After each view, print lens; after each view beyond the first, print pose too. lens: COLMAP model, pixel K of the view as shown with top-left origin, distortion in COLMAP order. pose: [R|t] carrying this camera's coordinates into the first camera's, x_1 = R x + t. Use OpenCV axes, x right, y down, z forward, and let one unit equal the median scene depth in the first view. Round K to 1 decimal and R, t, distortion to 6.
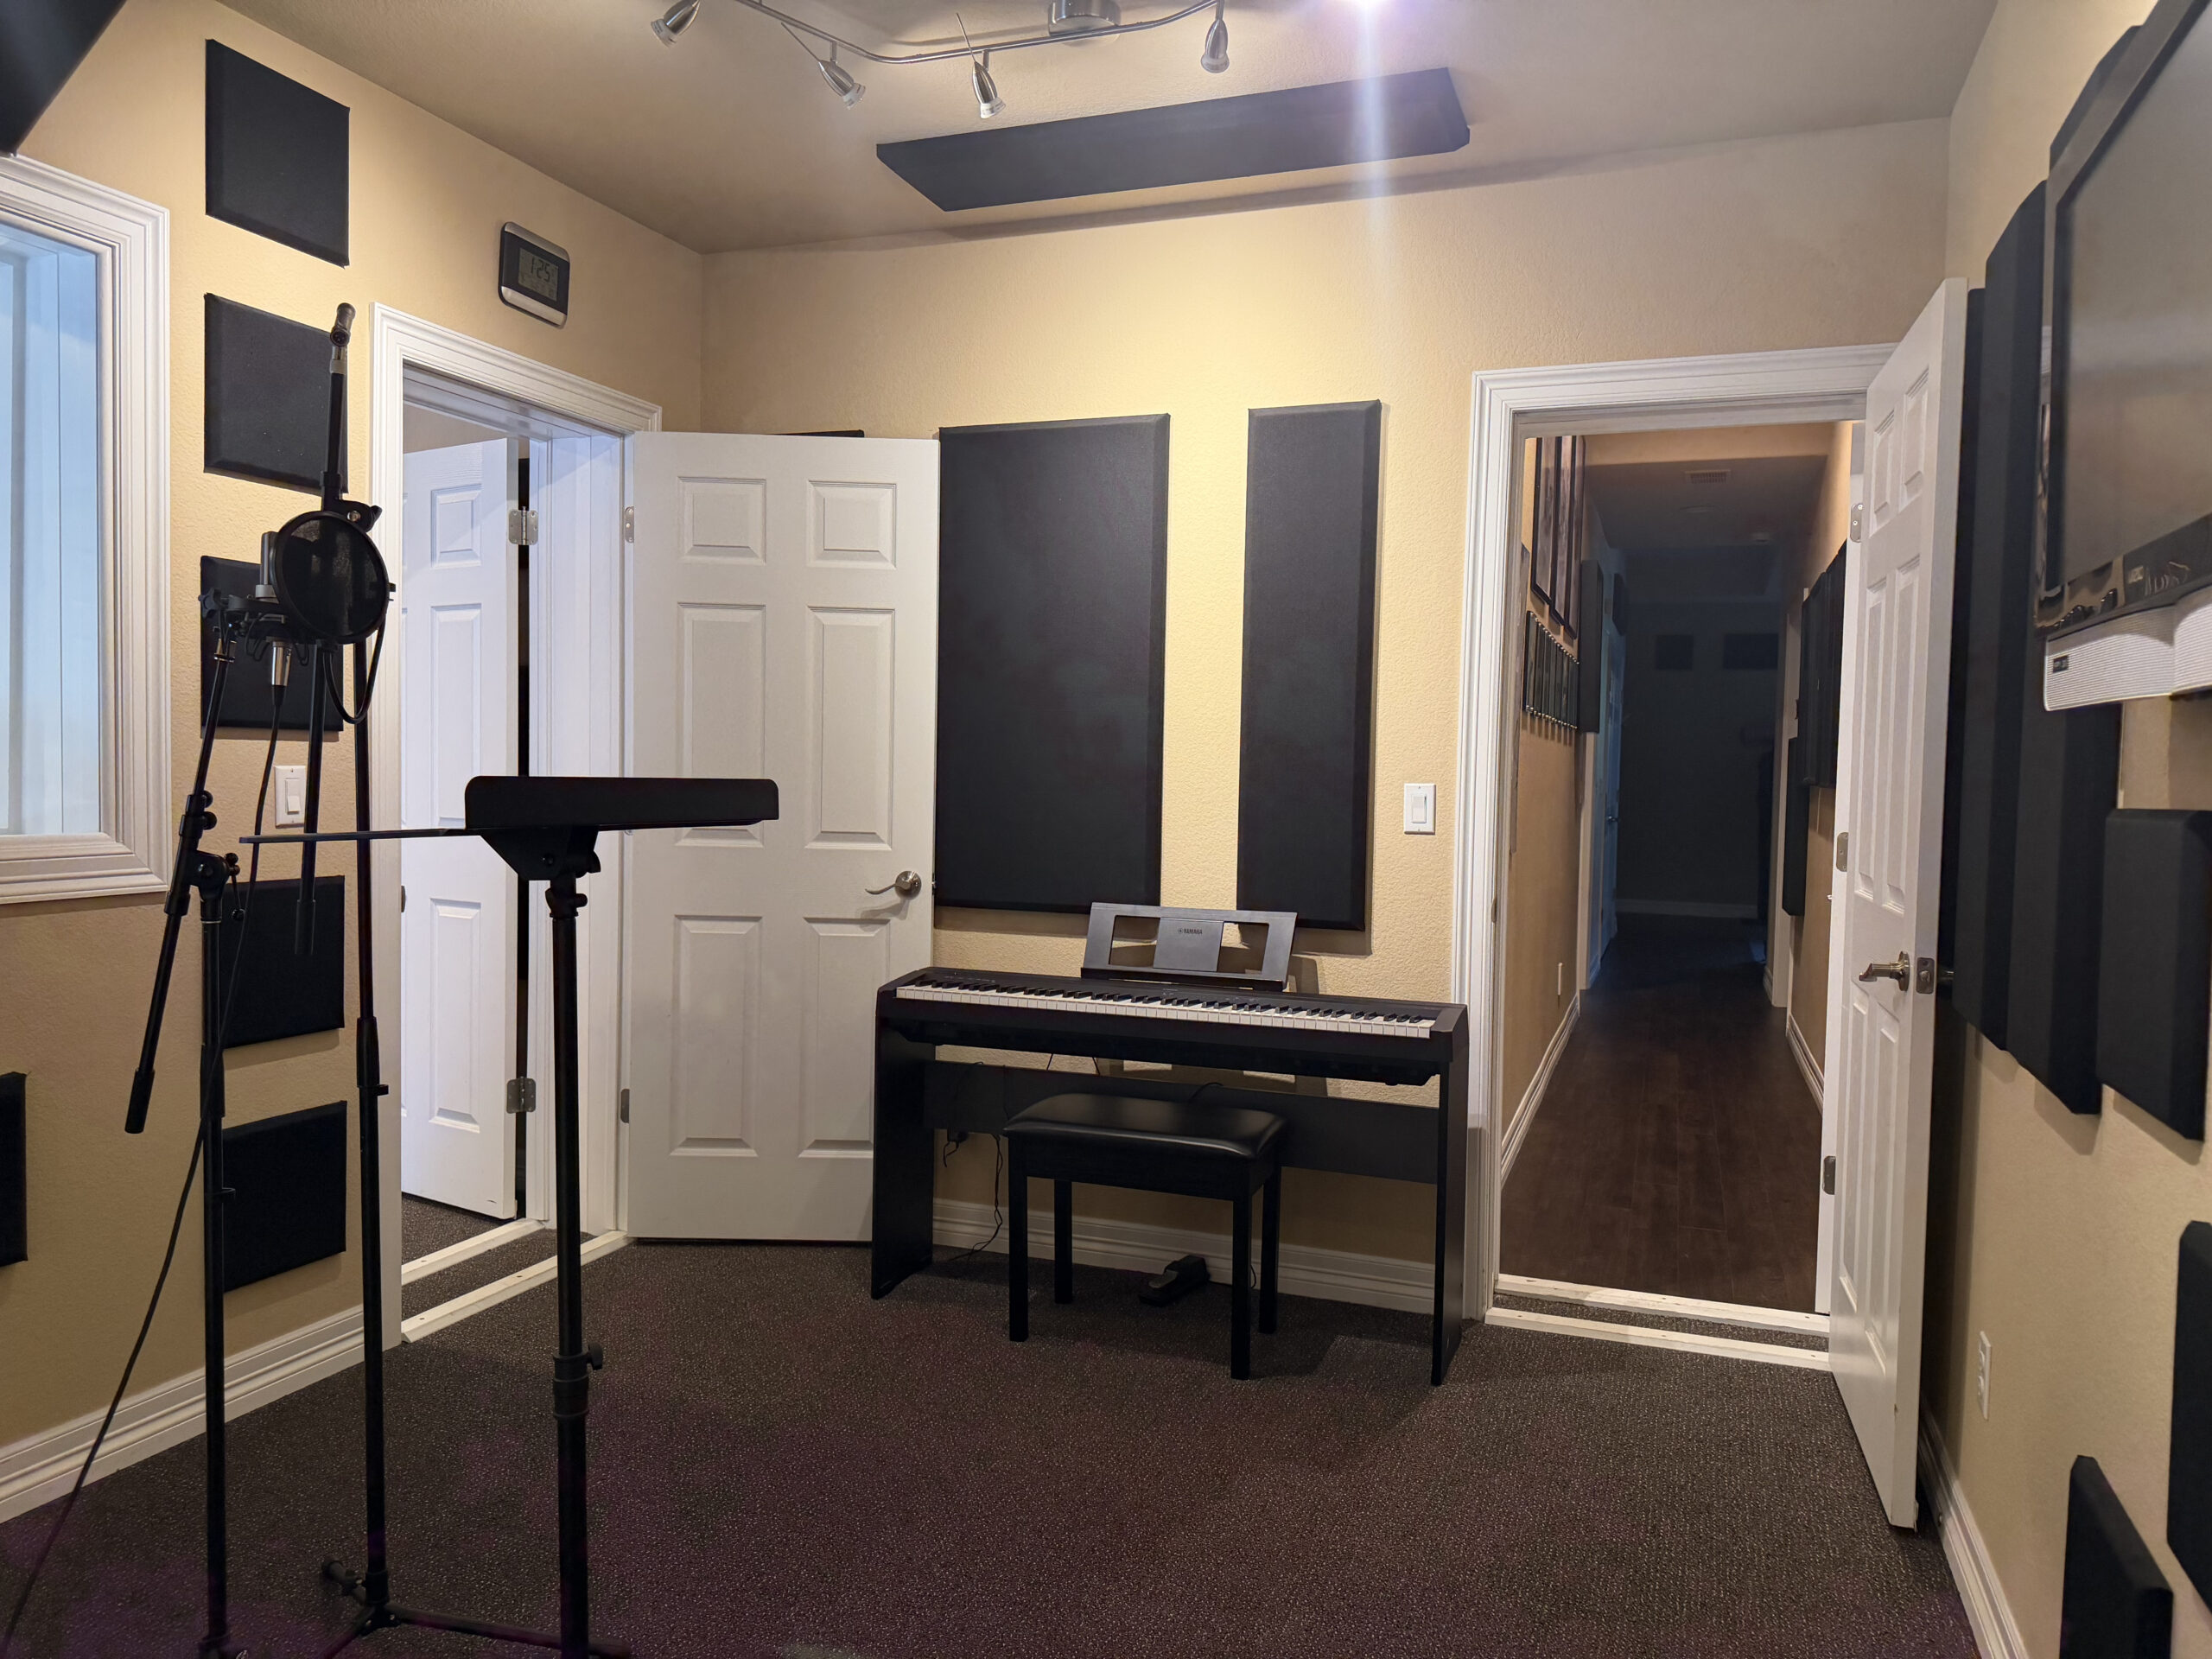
lens RADIAL K [[1545.9, 0, 1095.5], [0, 1545.9, 820.0], [0, 0, 1]] dist [0.053284, -0.065548]
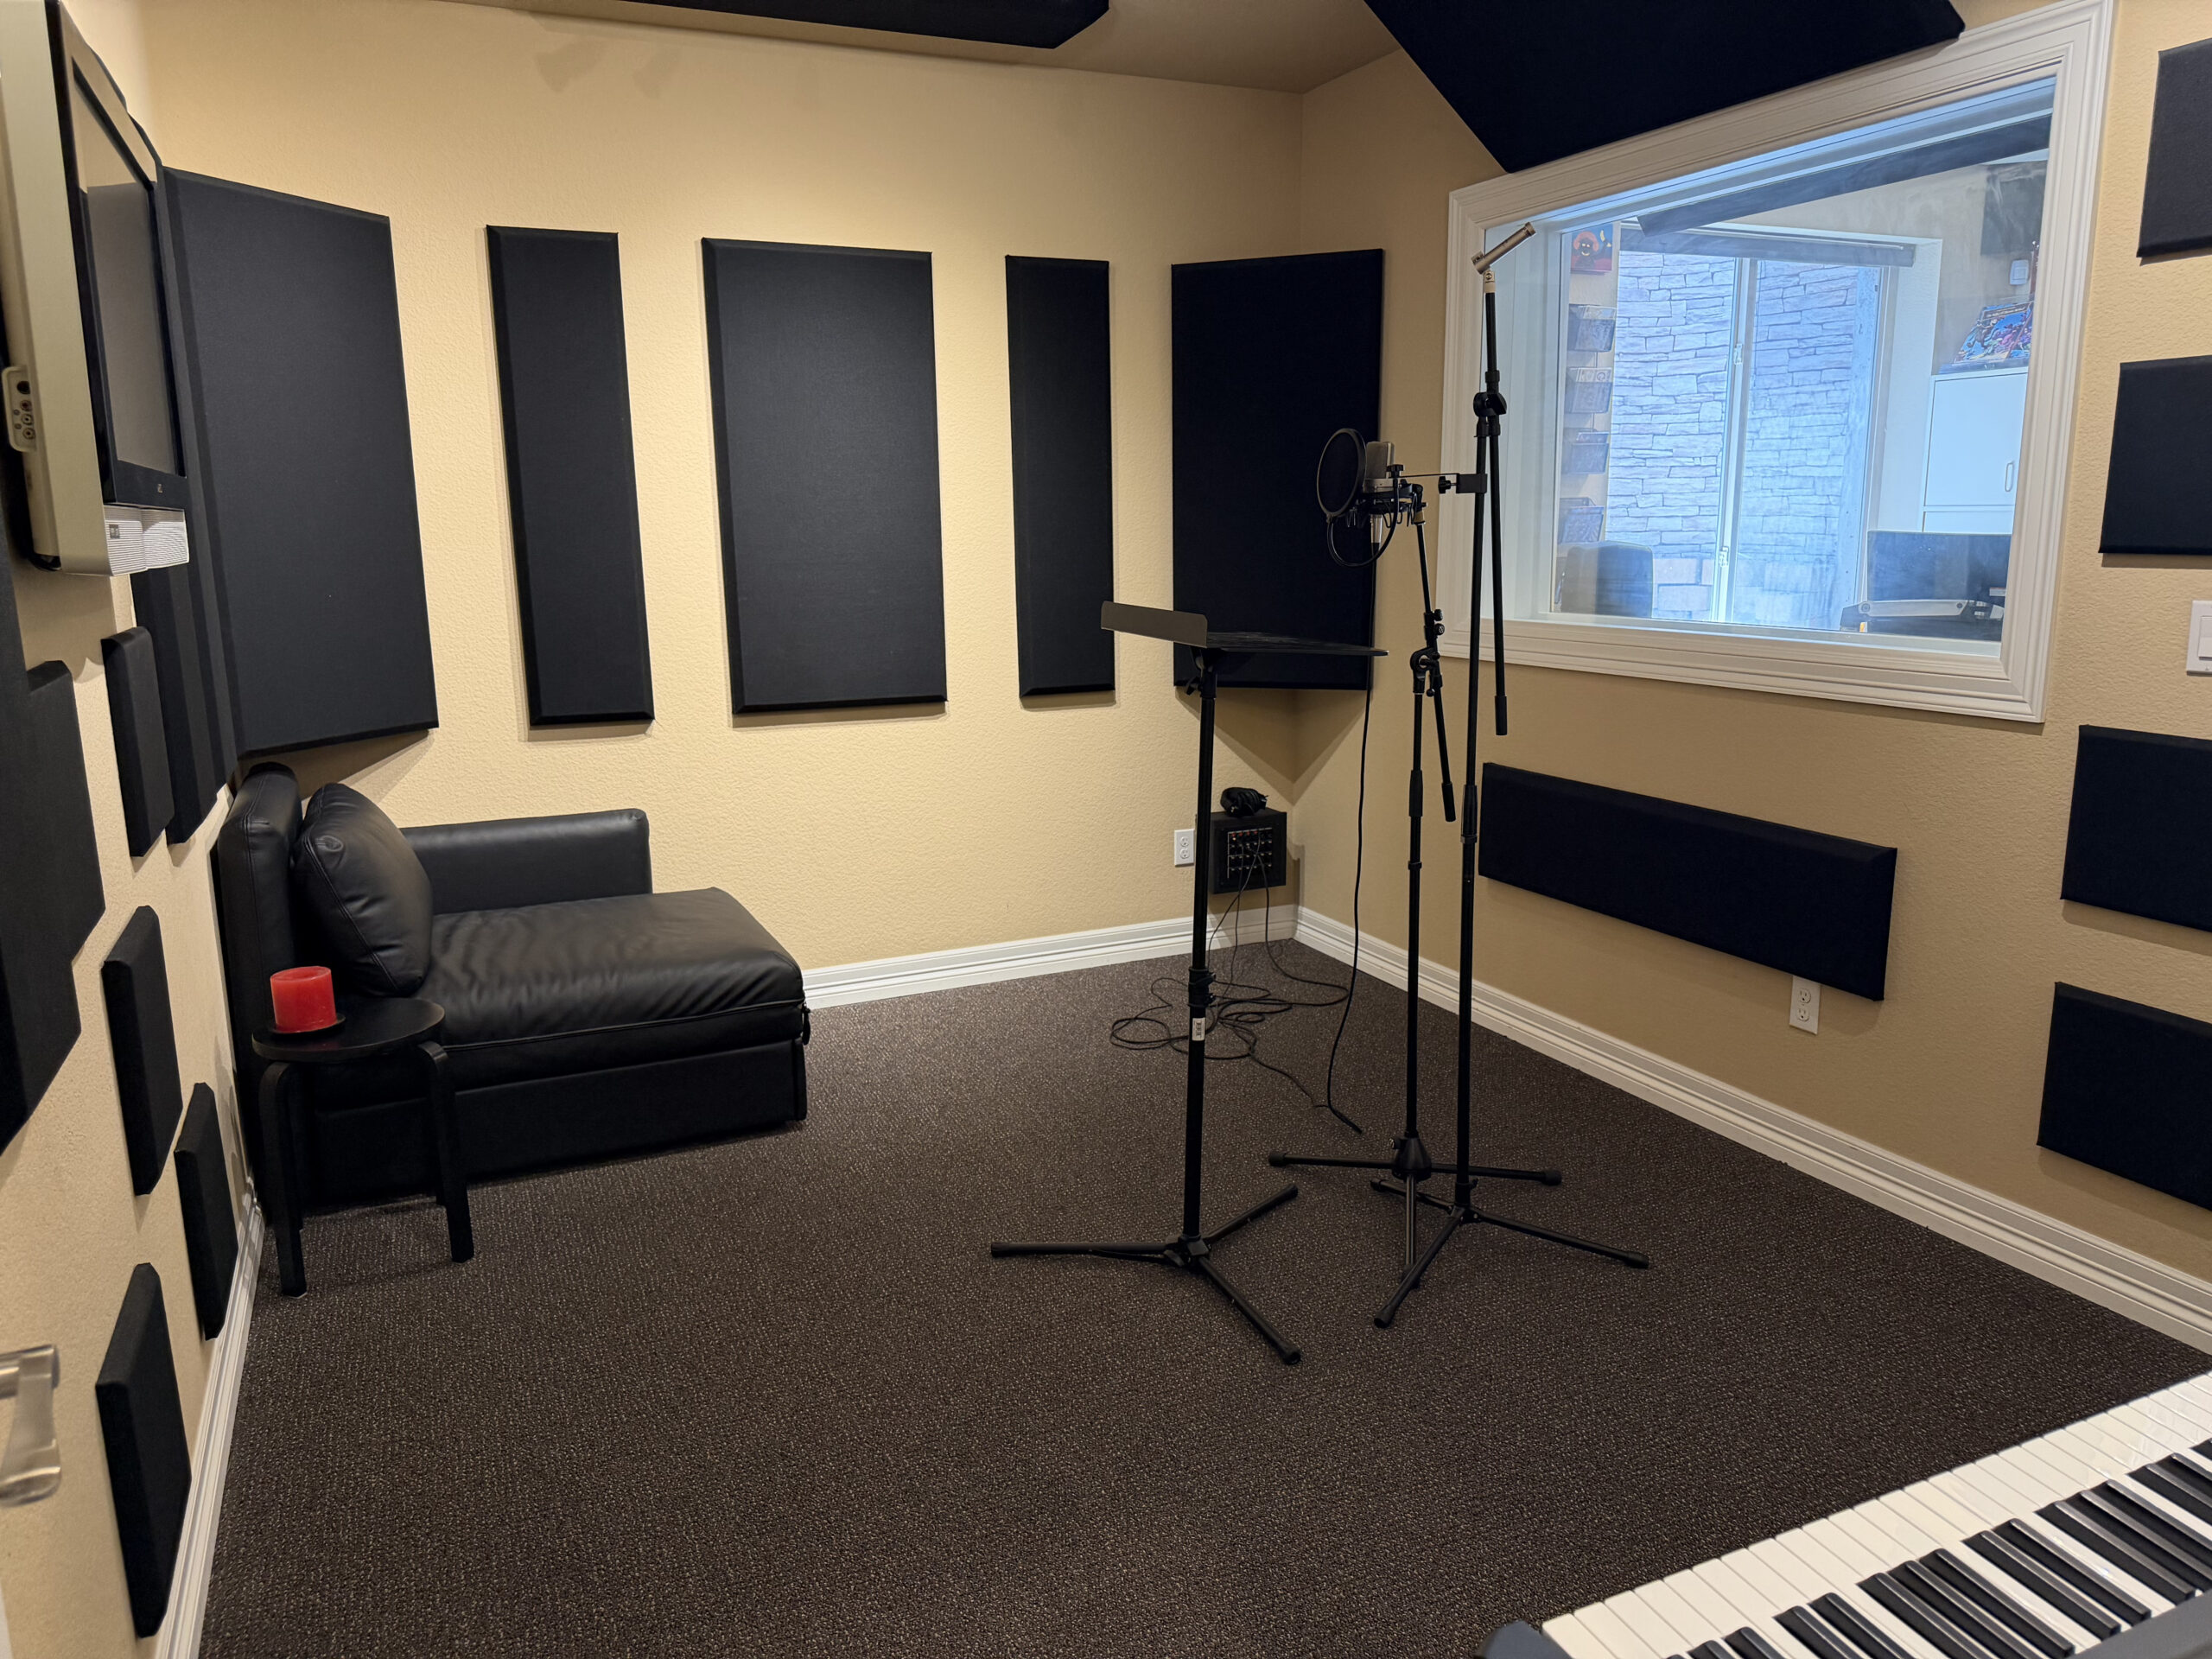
lens RADIAL K [[1545.9, 0, 1120.6], [0, 1545.9, 834.7], [0, 0, 1]] dist [0.053284, -0.065548]
pose [[-0.715713, 0.129821, -0.686223, 0.479838], [-0.028664, 0.976283, 0.214591, -0.075138], [0.697806, 0.173256, -0.695017, 1.212053]]
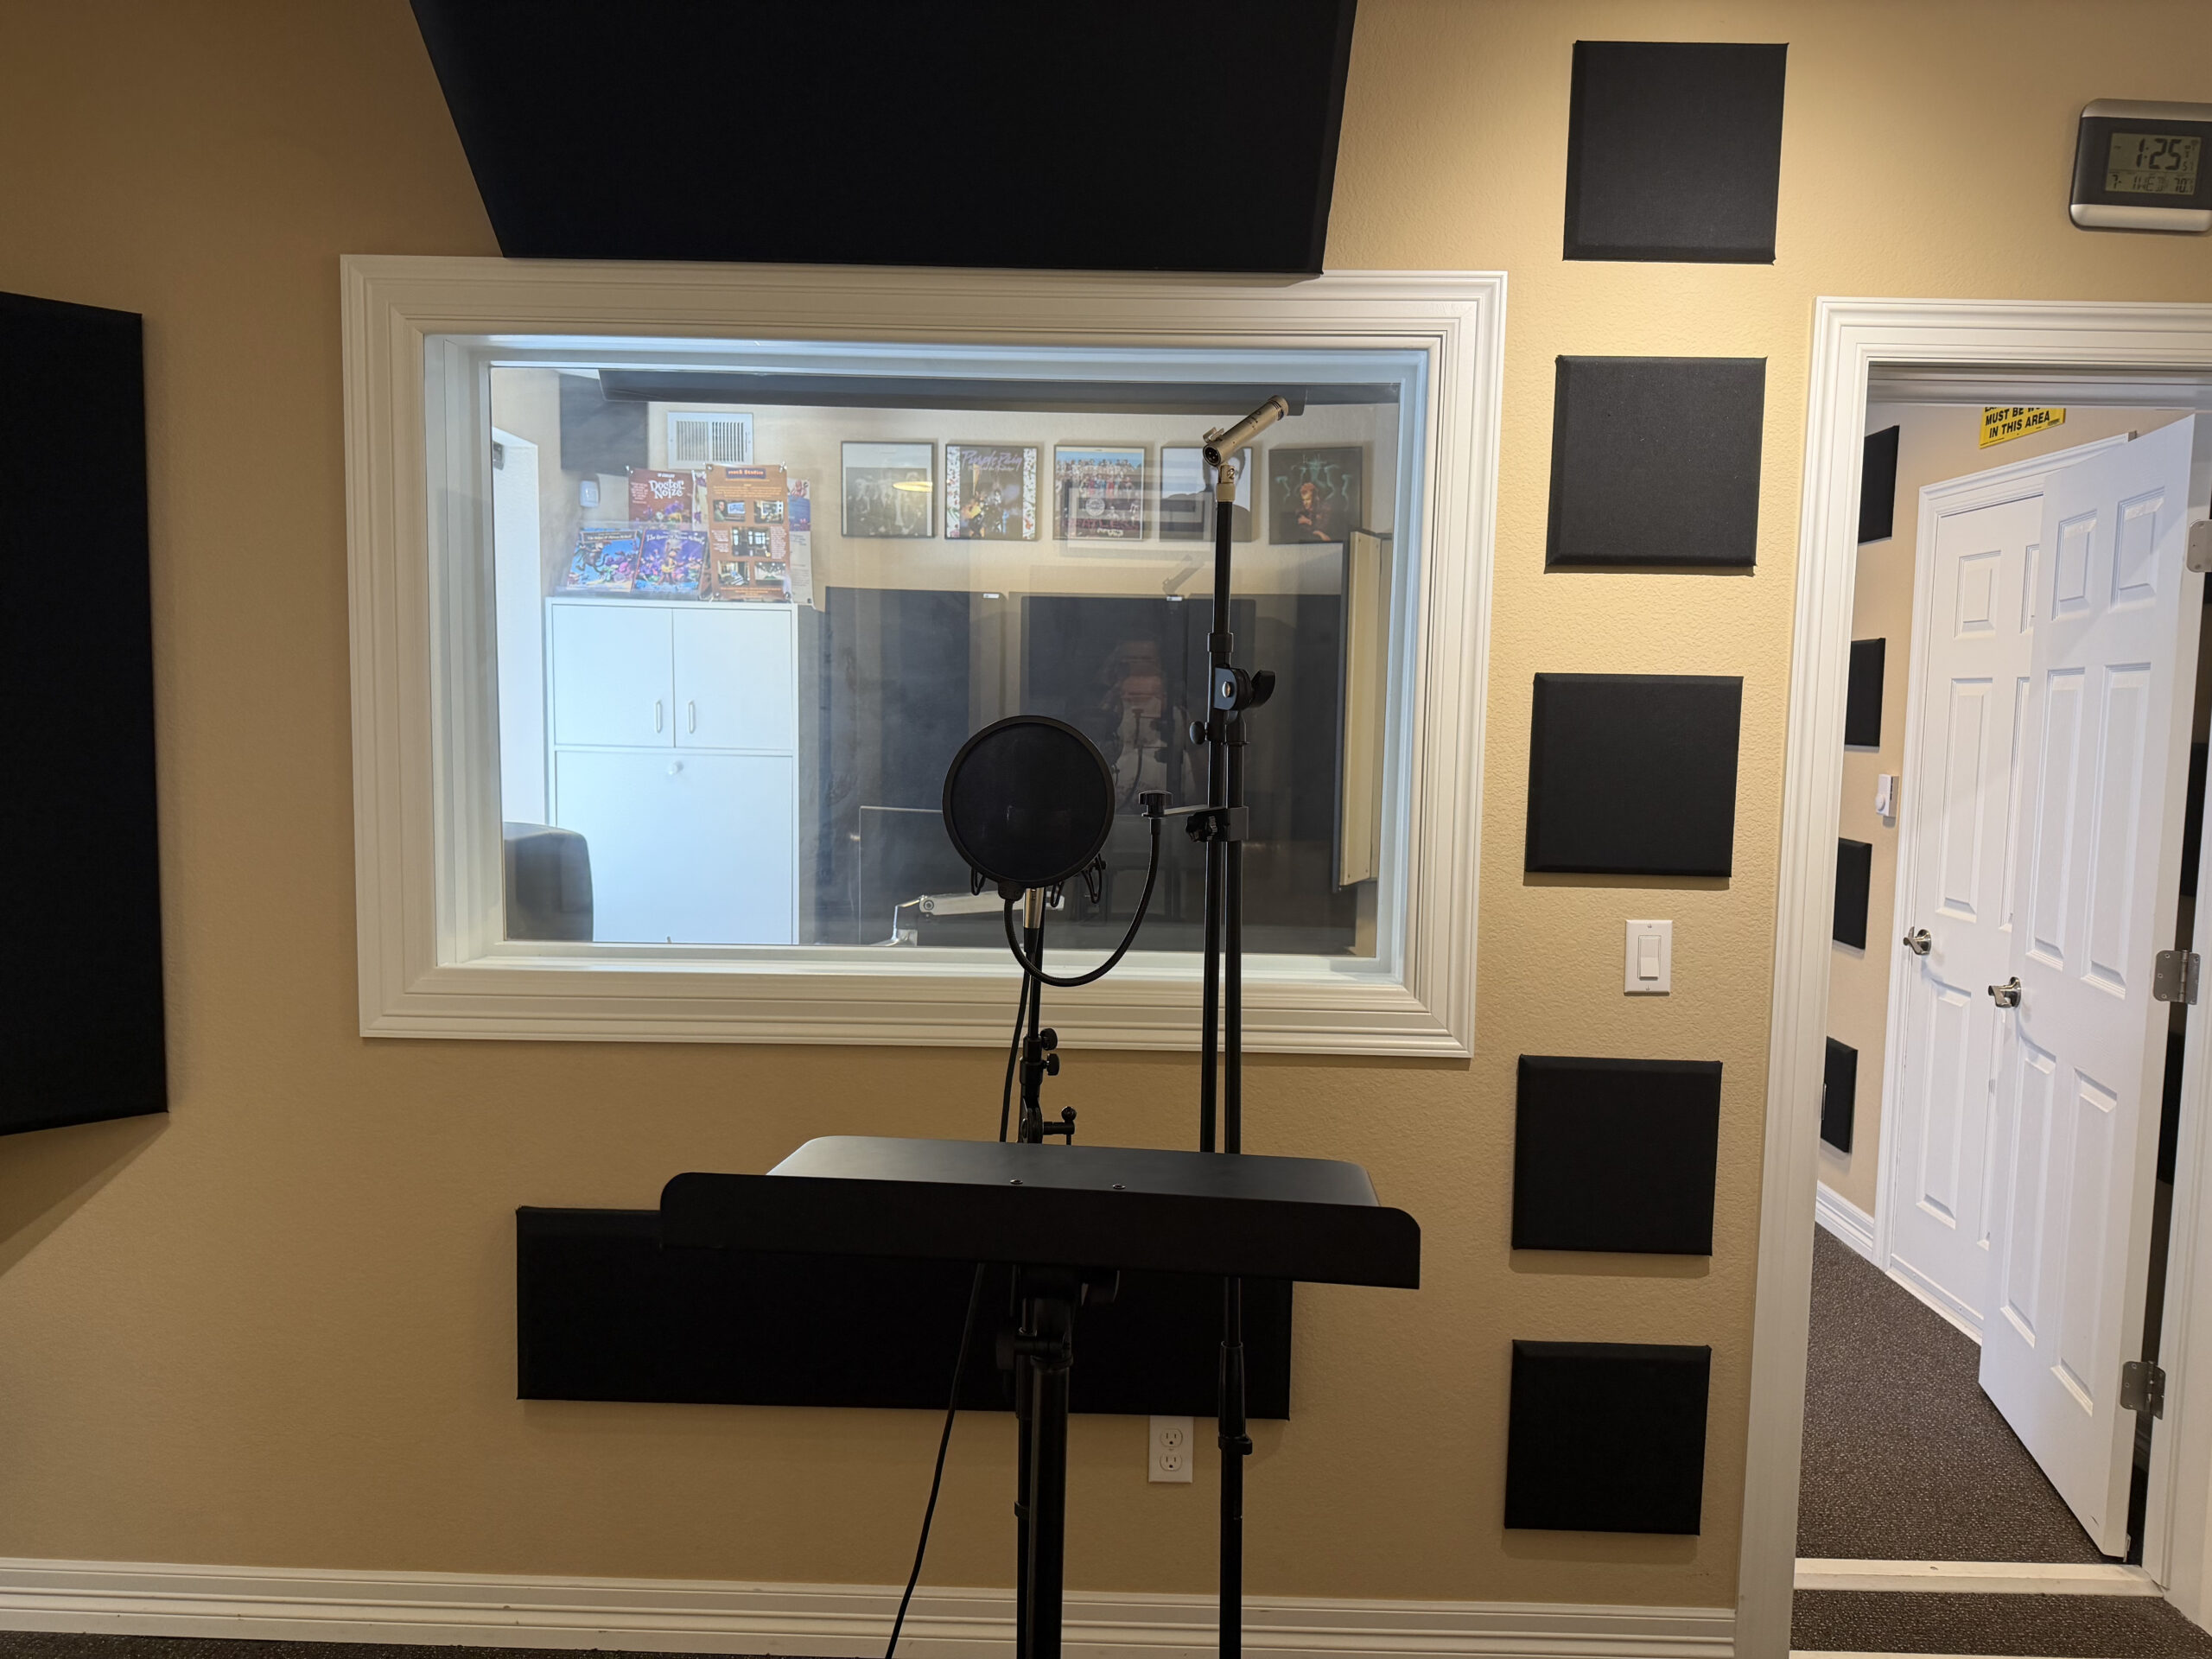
lens RADIAL K [[1545.9, 0, 1099.4], [0, 1545.9, 838.5], [0, 0, 1]] dist [0.053284, -0.065548]
pose [[0.324330, 0.070071, -0.943345, 0.147618], [-0.048369, 0.997177, 0.057440, -0.110775], [0.944706, 0.026999, 0.326804, 0.478355]]
